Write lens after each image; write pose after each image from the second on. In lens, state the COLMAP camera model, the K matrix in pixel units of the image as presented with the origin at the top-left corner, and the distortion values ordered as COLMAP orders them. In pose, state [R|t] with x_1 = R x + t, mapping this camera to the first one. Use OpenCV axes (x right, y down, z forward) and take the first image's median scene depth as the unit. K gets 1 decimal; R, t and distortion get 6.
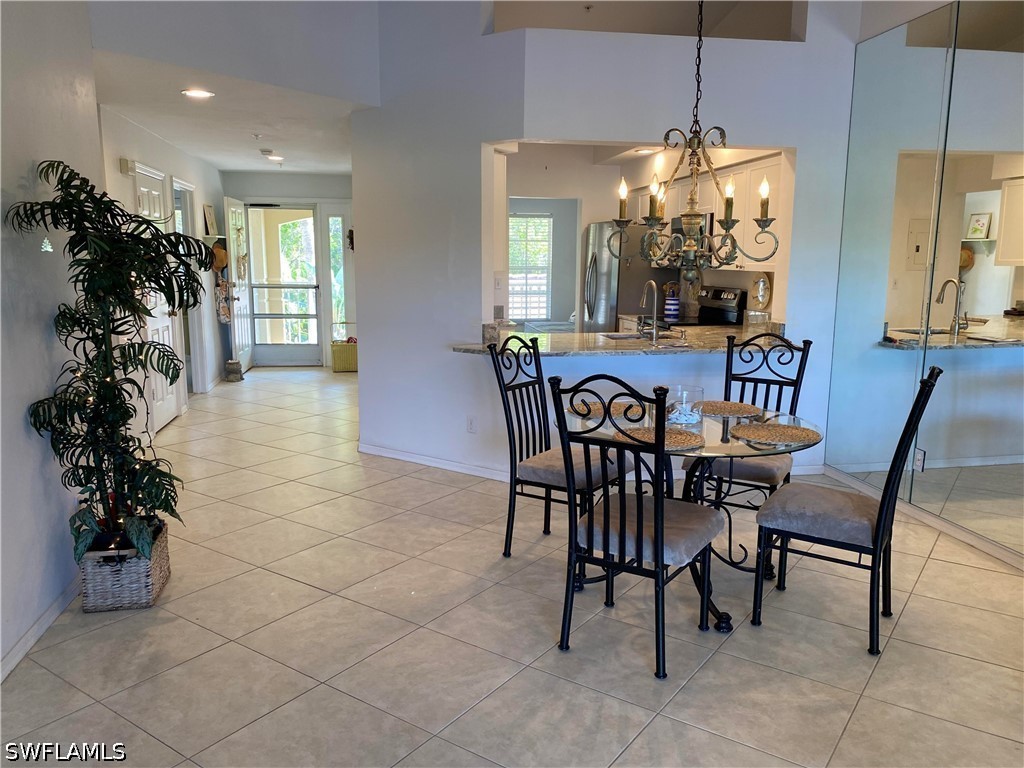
lens RADIAL K [[768.7, 0, 511.2], [0, 768.7, 378.7], [0, 0, 1]] dist [0.032795, -0.044774]
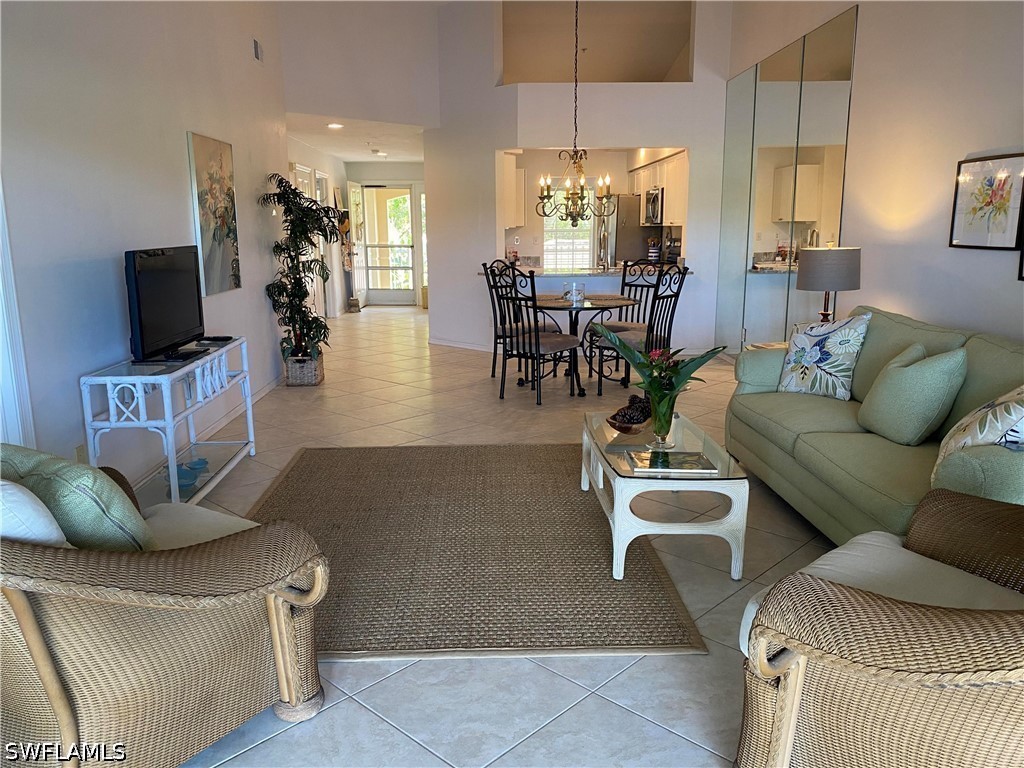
lens RADIAL K [[768.7, 0, 512.5], [0, 768.7, 386.4], [0, 0, 1]] dist [0.032795, -0.044774]
pose [[0.989871, 0.017220, -0.140920, 0.359772], [-0.010799, 0.998874, 0.046204, 0.194037], [0.141557, -0.044214, 0.988942, -1.005199]]
